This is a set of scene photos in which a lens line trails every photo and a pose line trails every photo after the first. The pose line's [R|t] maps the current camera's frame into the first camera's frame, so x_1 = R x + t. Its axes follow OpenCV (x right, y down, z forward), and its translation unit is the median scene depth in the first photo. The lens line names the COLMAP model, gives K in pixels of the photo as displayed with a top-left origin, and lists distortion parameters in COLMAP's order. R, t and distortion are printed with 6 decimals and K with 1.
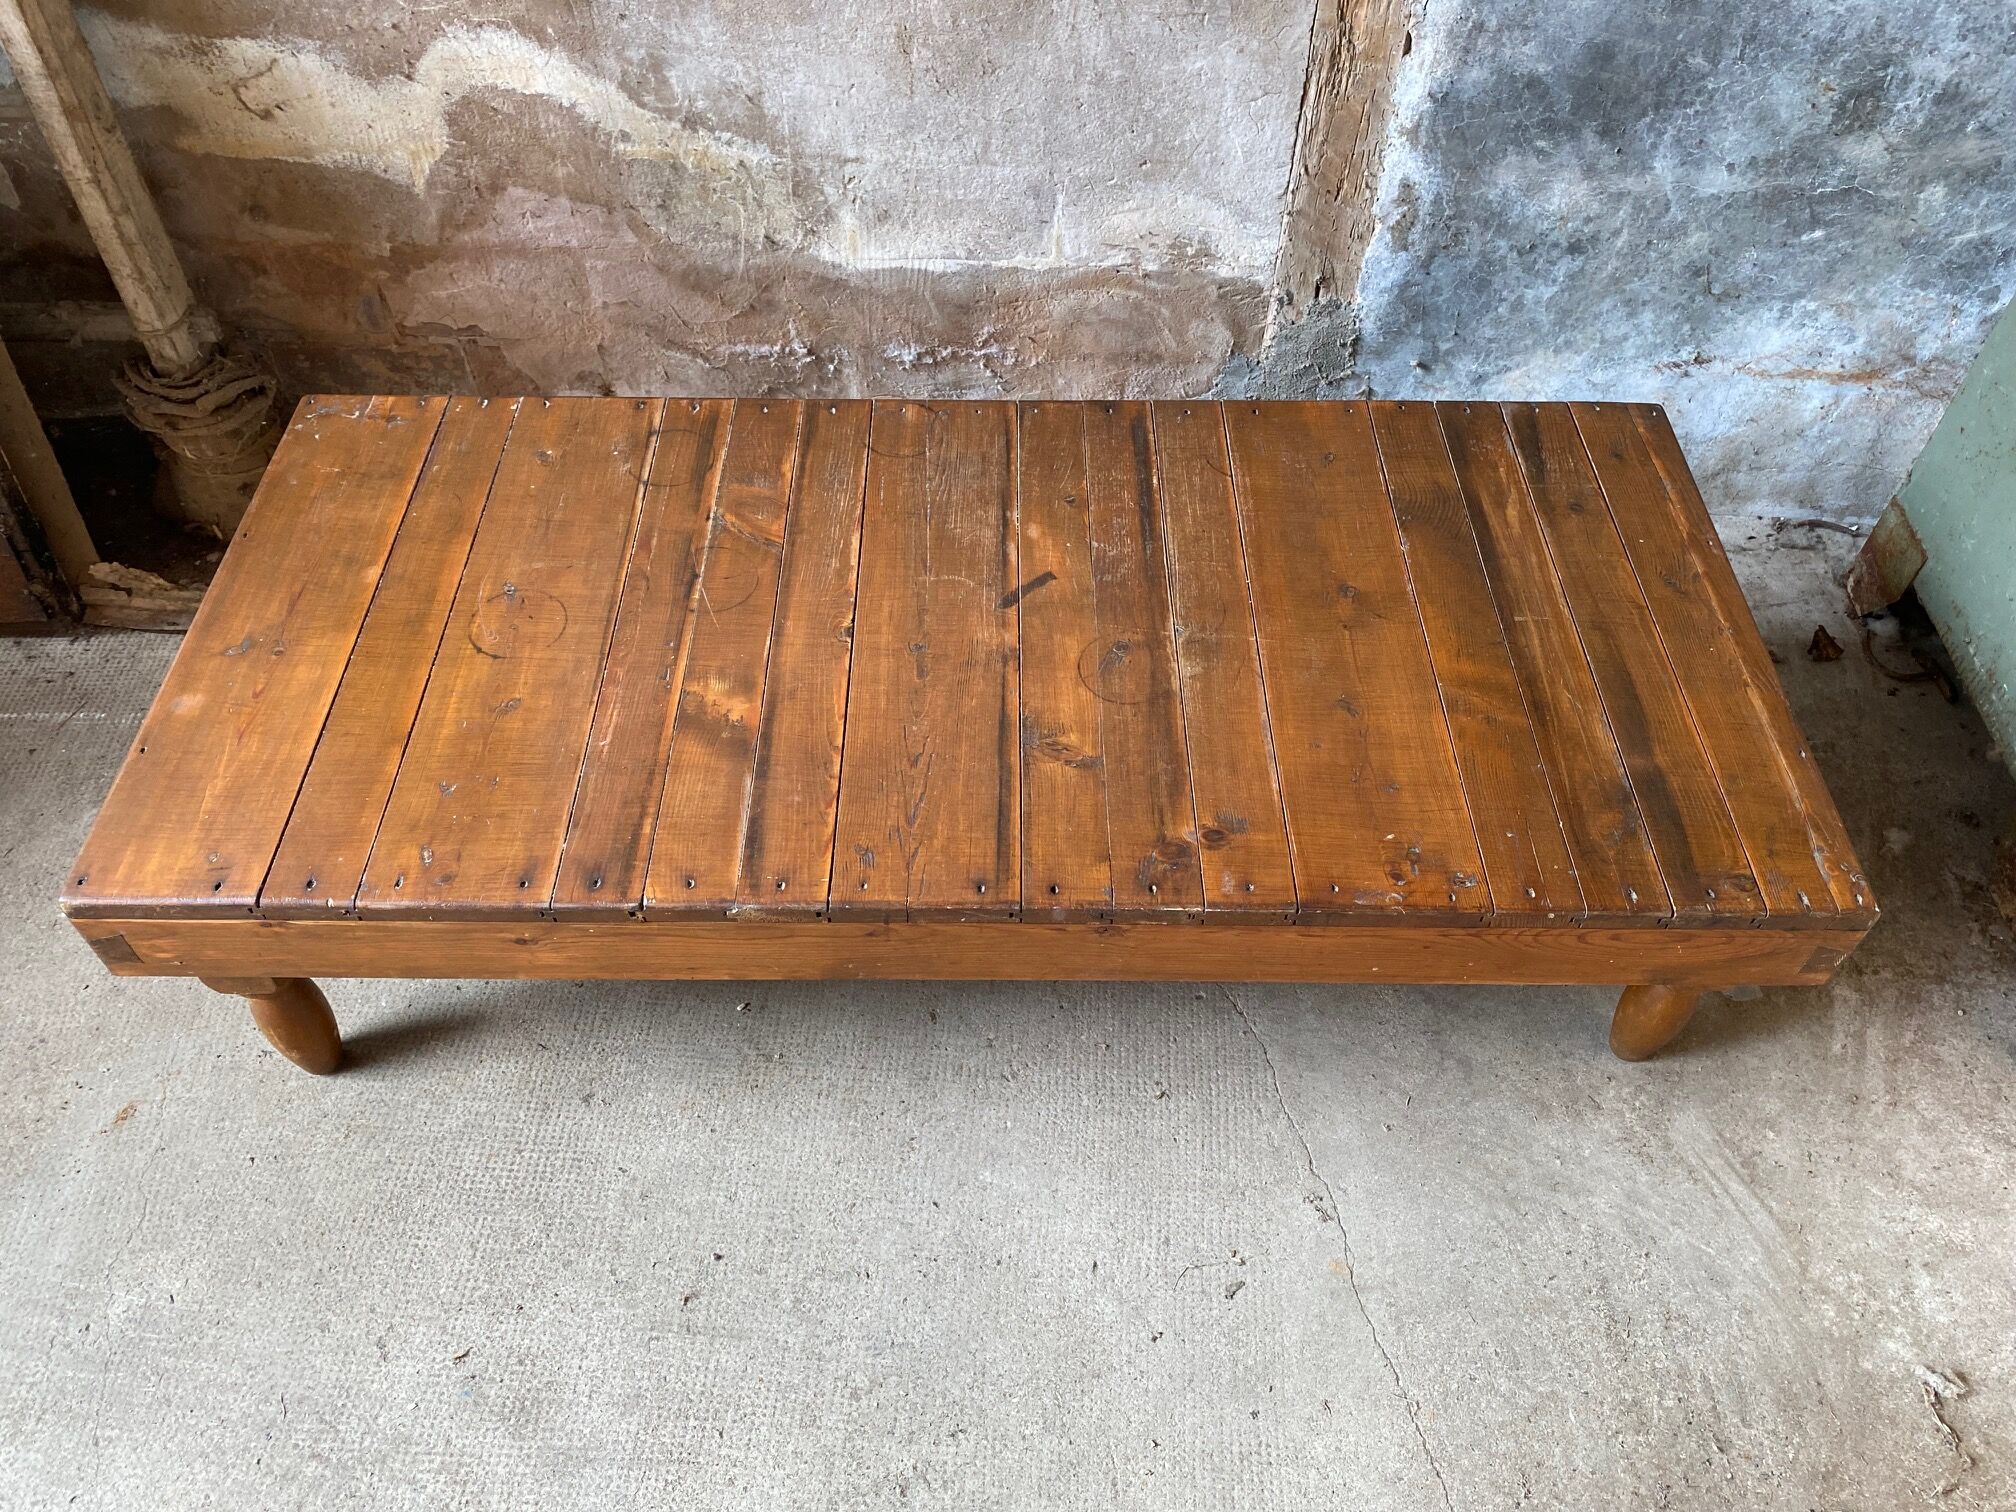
lens RADIAL K [[1542.0, 0, 1005.5], [0, 1542.0, 758.9], [0, 0, 1]] dist [0.013612, -0.011855]
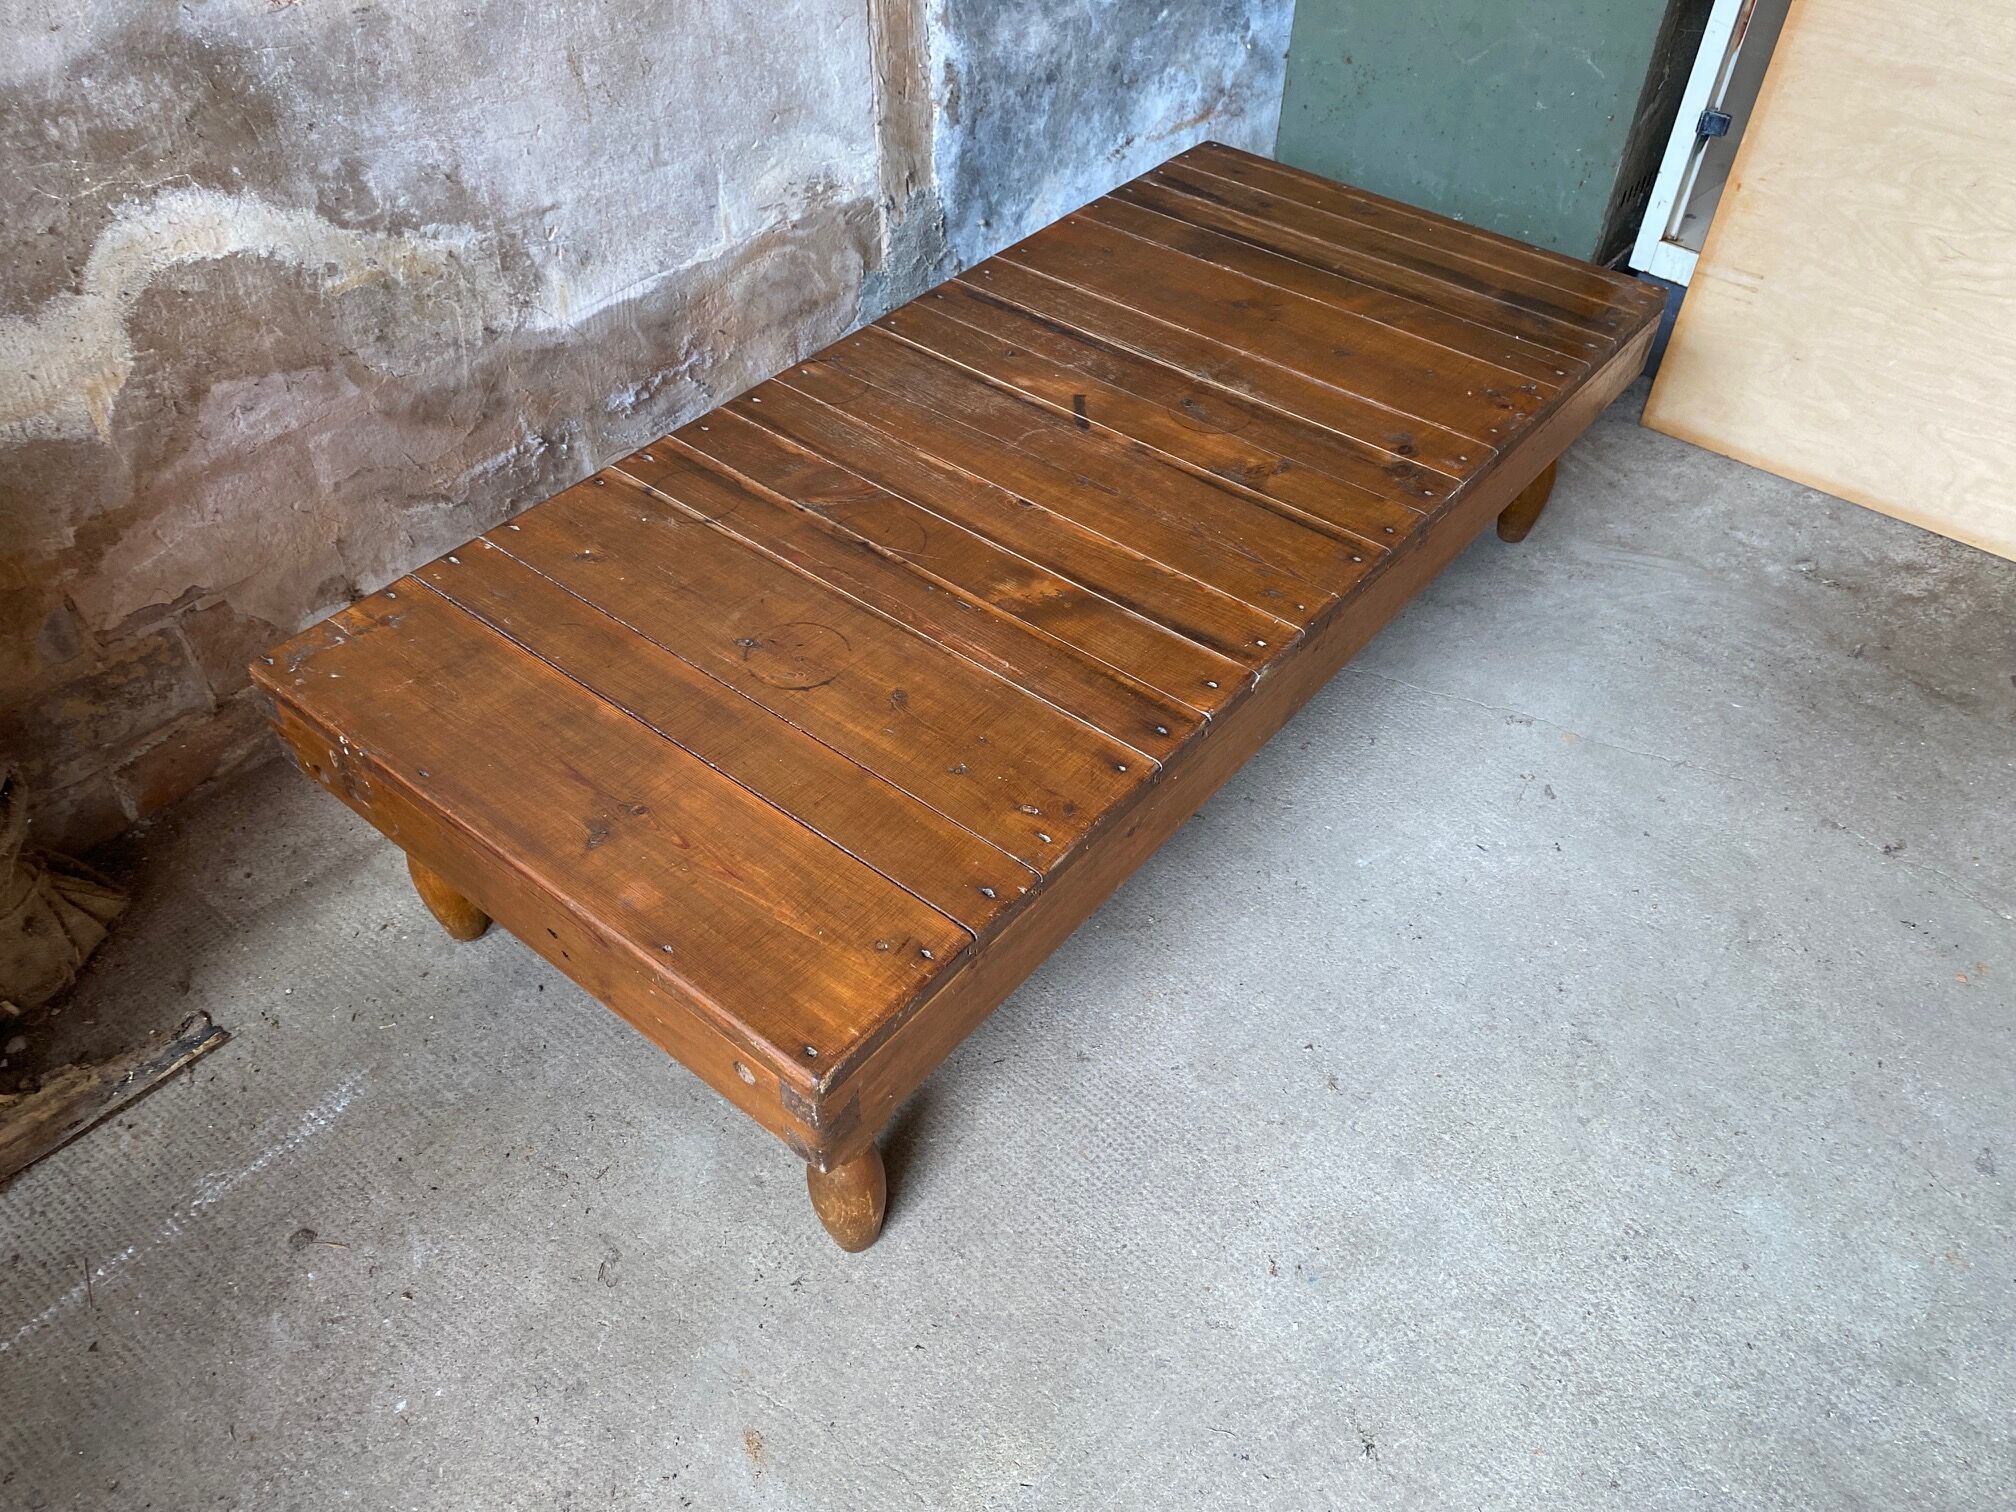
lens RADIAL K [[1542.0, 0, 1009.0], [0, 1542.0, 745.0], [0, 0, 1]] dist [0.013612, -0.011855]
pose [[0.626023, -0.531470, 0.570644, -0.697866], [0.587755, 0.802504, 0.102619, -0.057167], [-0.512483, 0.271157, 0.814761, 0.180864]]
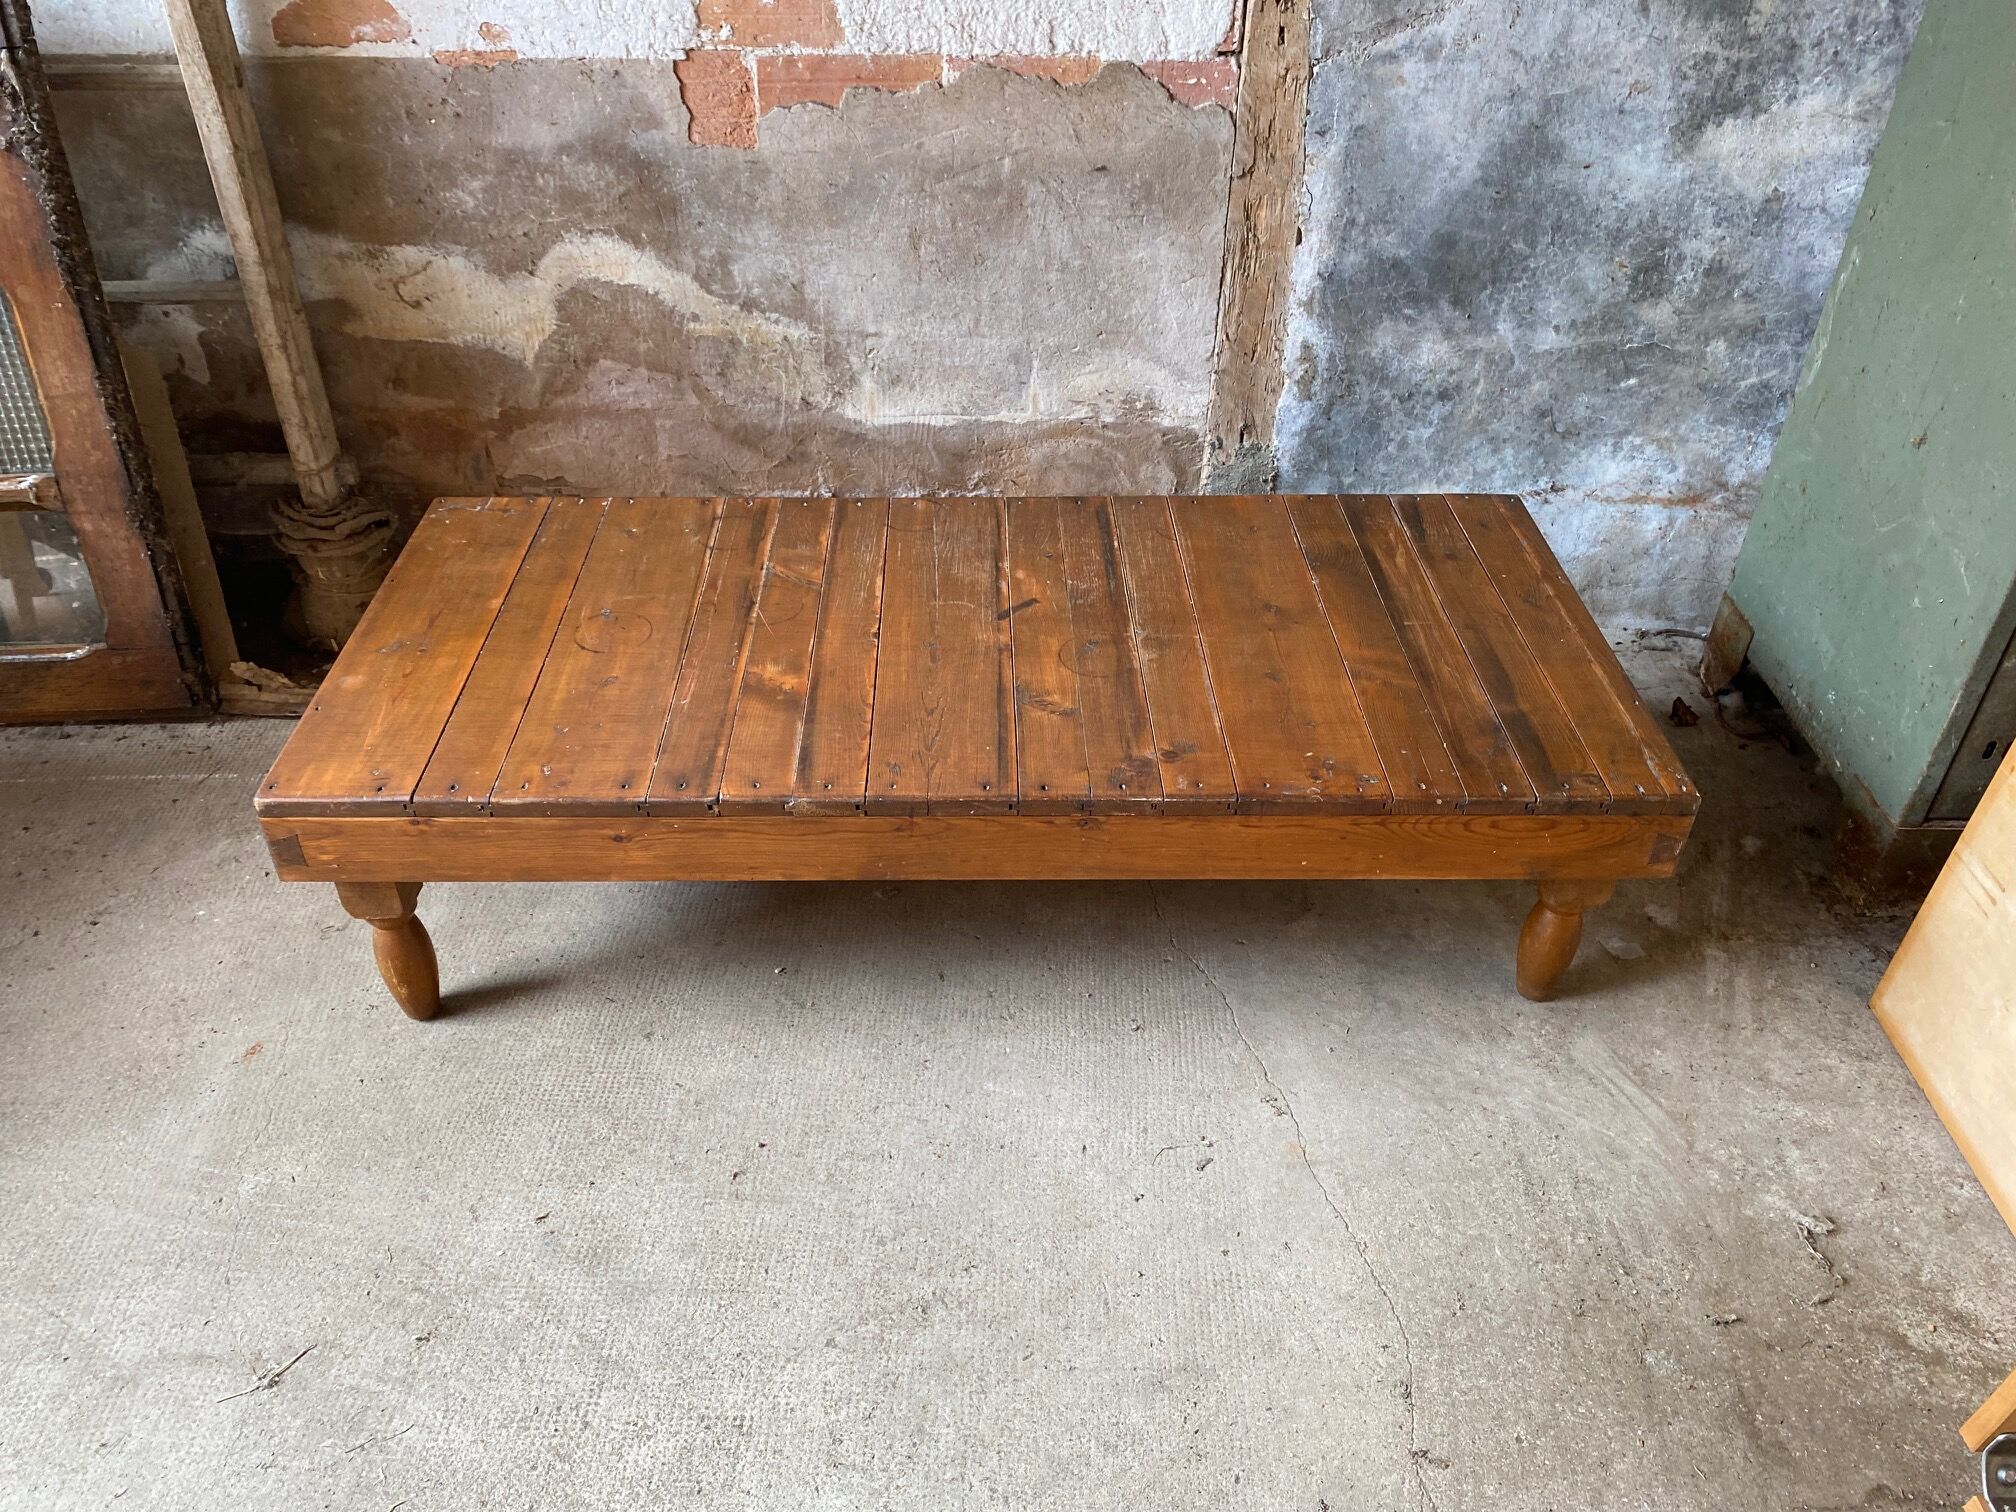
lens RADIAL K [[1542.0, 0, 983.5], [0, 1542.0, 762.8], [0, 0, 1]] dist [0.013612, -0.011855]
pose [[0.999934, -0.010235, 0.005124, -0.018840], [0.011130, 0.973911, -0.226658, 0.269691], [-0.002670, 0.226700, 0.973961, -0.177645]]
